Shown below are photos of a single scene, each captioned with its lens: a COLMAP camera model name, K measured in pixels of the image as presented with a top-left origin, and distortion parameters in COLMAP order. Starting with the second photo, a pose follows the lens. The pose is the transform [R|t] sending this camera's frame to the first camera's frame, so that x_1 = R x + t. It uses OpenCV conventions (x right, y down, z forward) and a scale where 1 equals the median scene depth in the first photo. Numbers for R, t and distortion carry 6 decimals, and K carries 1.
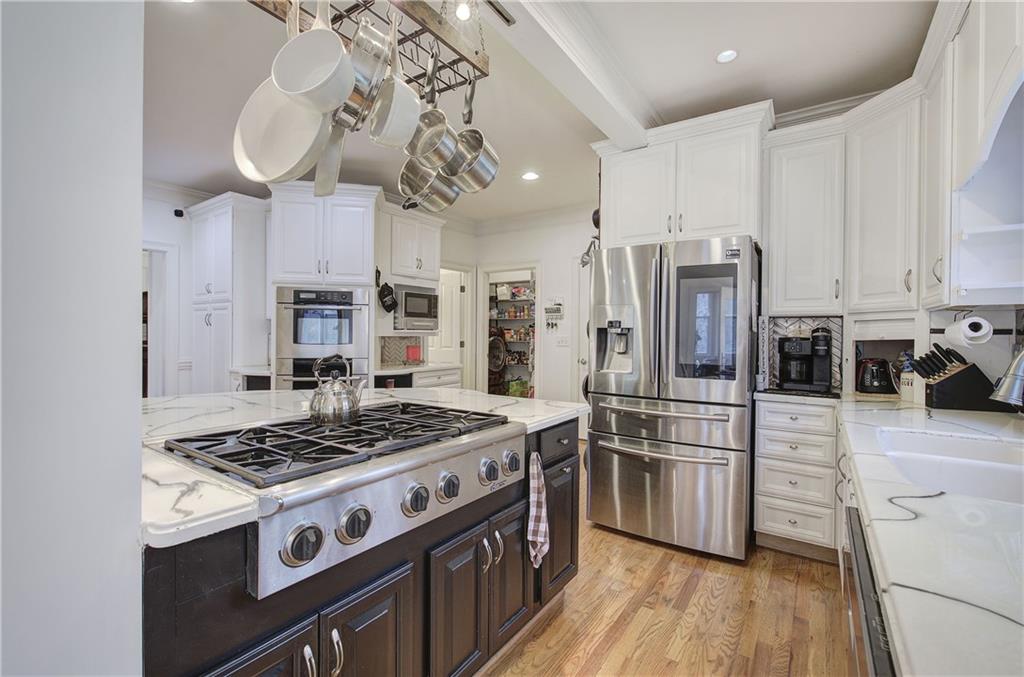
lens RADIAL K [[435.6, 0, 512.2], [0, 435.6, 336.7], [0, 0, 1]] dist [0.002851, -0.000015]
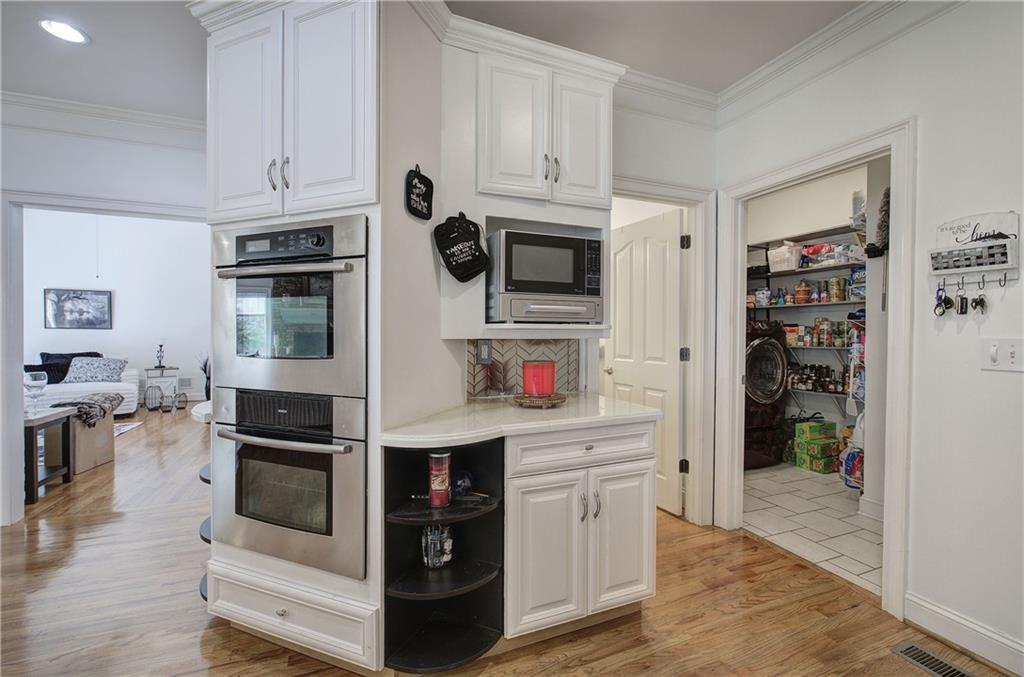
lens RADIAL K [[435.6, 0, 510.4], [0, 435.6, 337.0], [0, 0, 1]] dist [0.002851, -0.000015]
pose [[0.840525, -0.002192, -0.541768, -0.013880], [0.001167, 0.999997, -0.002235, -0.001470], [0.541771, 0.001247, 0.840525, 0.481047]]
